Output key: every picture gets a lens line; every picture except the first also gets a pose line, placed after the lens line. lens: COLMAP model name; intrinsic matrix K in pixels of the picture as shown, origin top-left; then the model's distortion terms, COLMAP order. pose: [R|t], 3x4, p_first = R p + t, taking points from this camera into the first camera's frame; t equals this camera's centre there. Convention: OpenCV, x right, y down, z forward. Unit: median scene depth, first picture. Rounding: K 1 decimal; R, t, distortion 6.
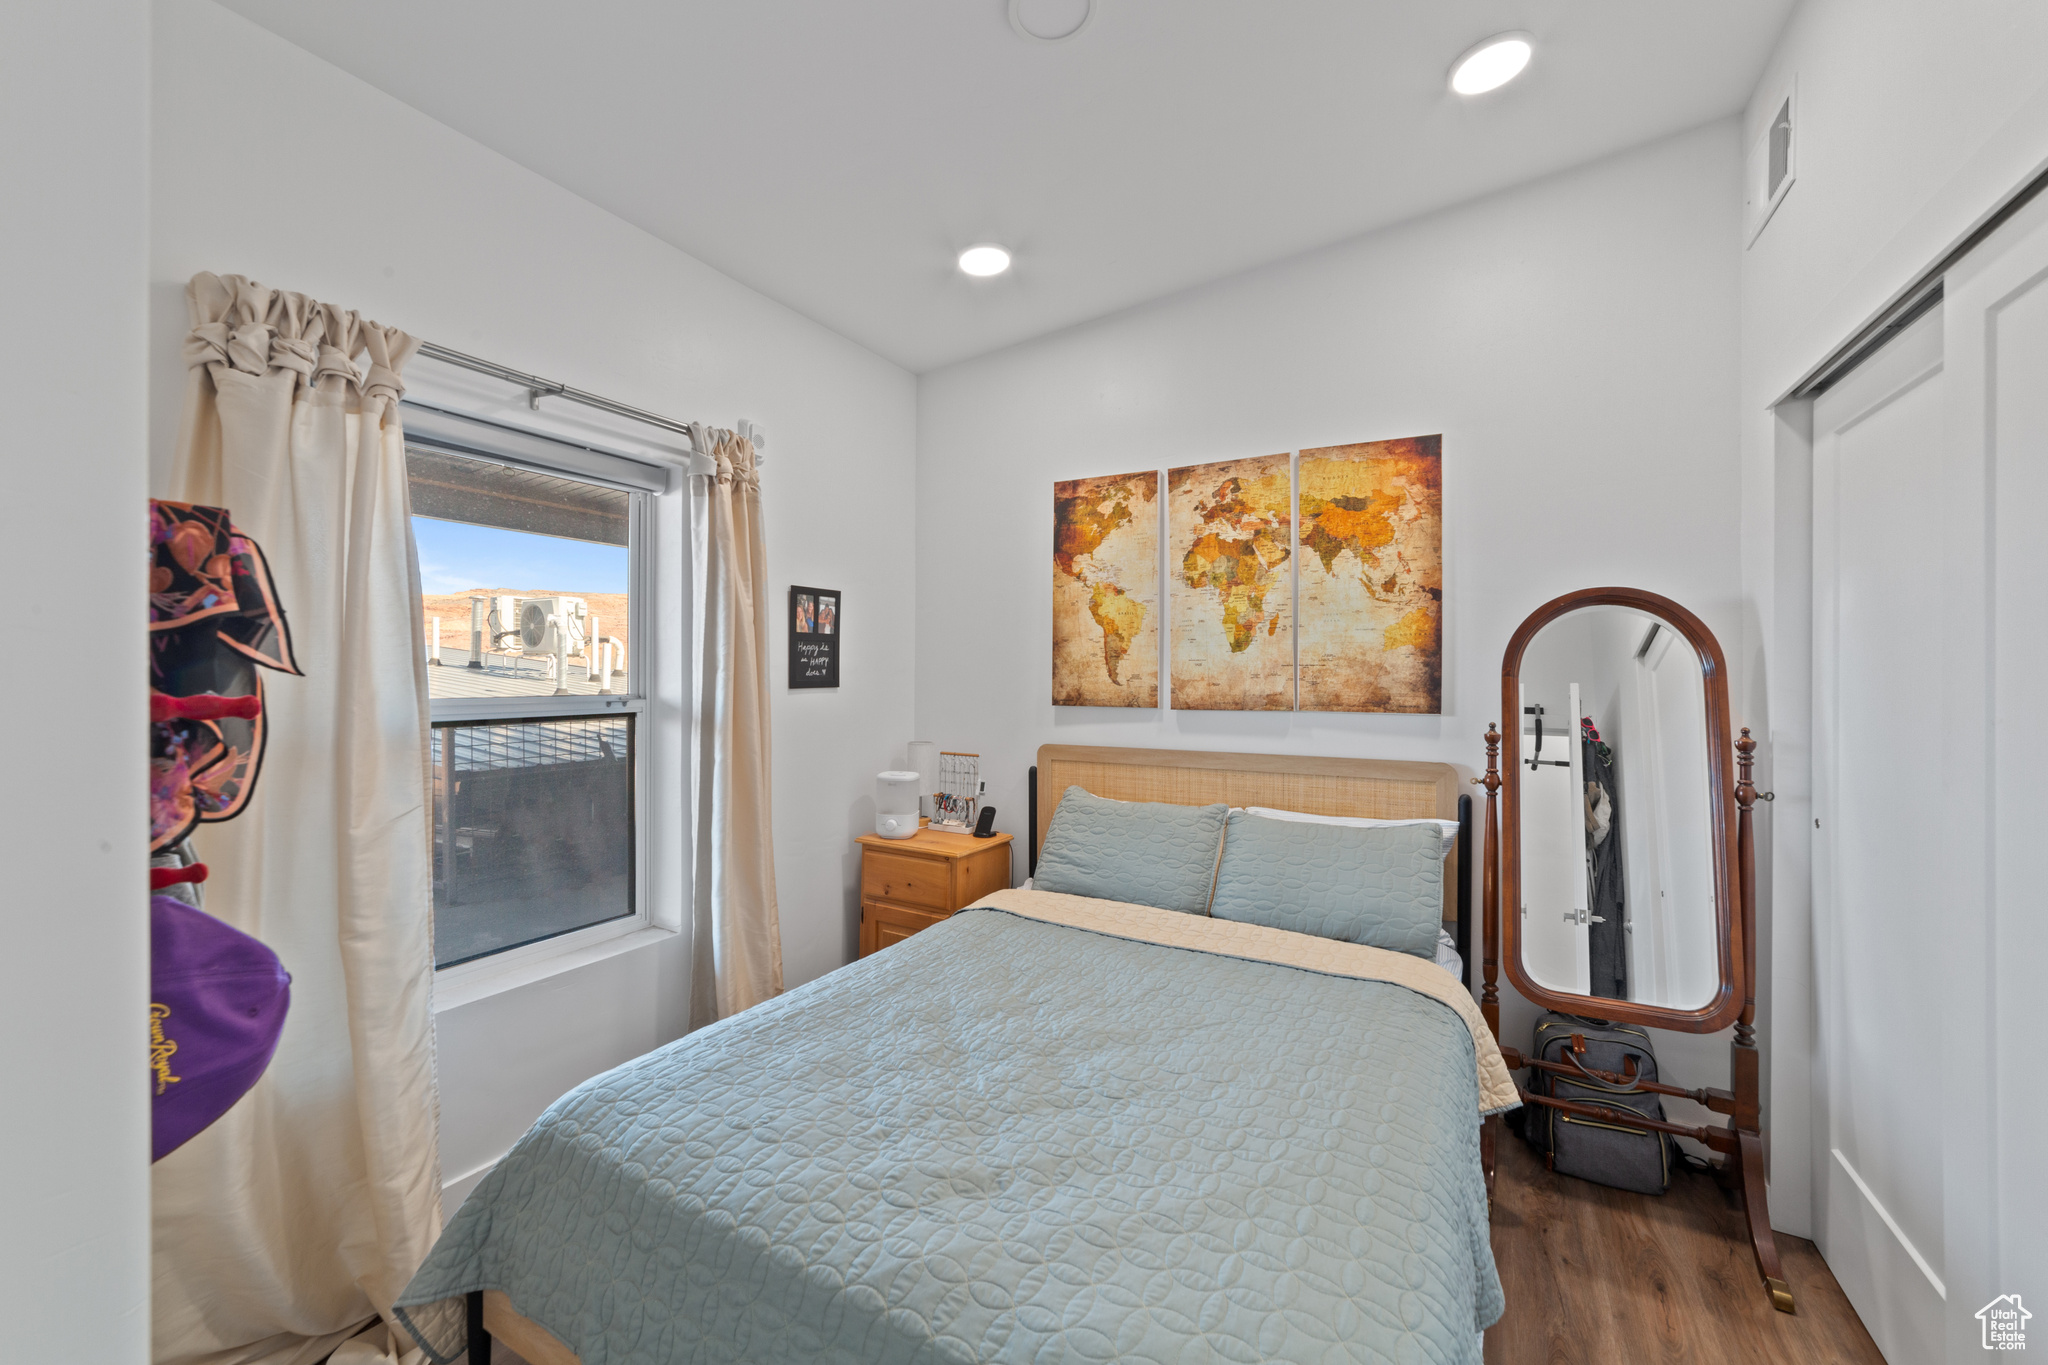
lens RADIAL K [[808.7, 0, 1022.7], [0, 808.7, 672.6], [0, 0, 1]] dist [-0.013323, 0.003507]
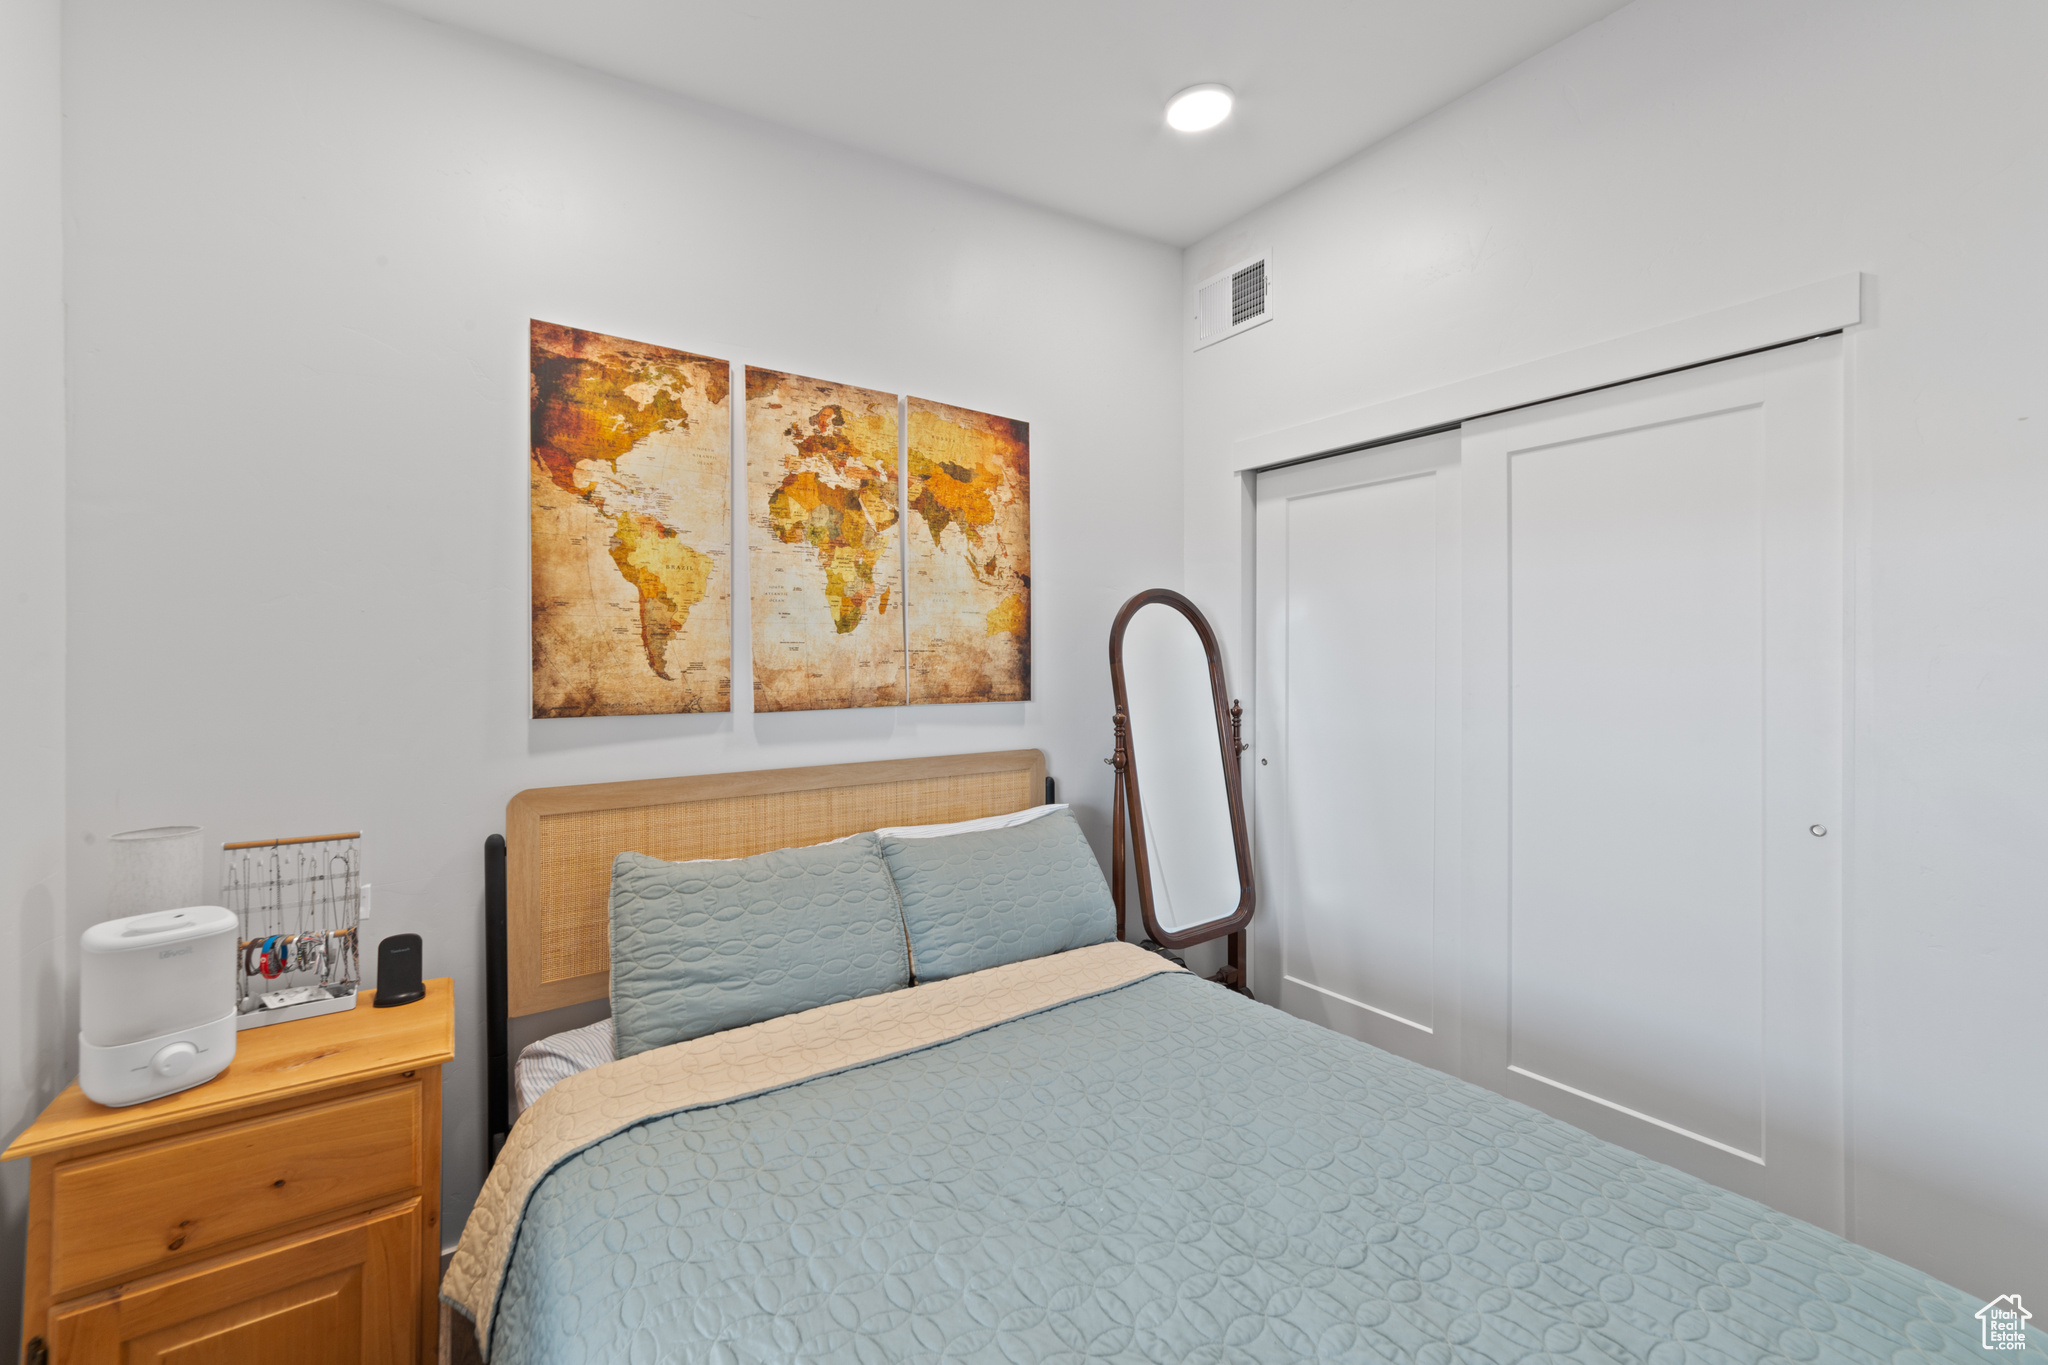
lens RADIAL K [[808.7, 0, 1027.4], [0, 808.7, 664.3], [0, 0, 1]] dist [-0.013323, 0.003507]
pose [[0.427698, -0.004131, 0.903912, -0.351842], [0.003497, 0.999990, 0.002916, 0.002836], [-0.903915, 0.001914, 0.427708, 0.504628]]
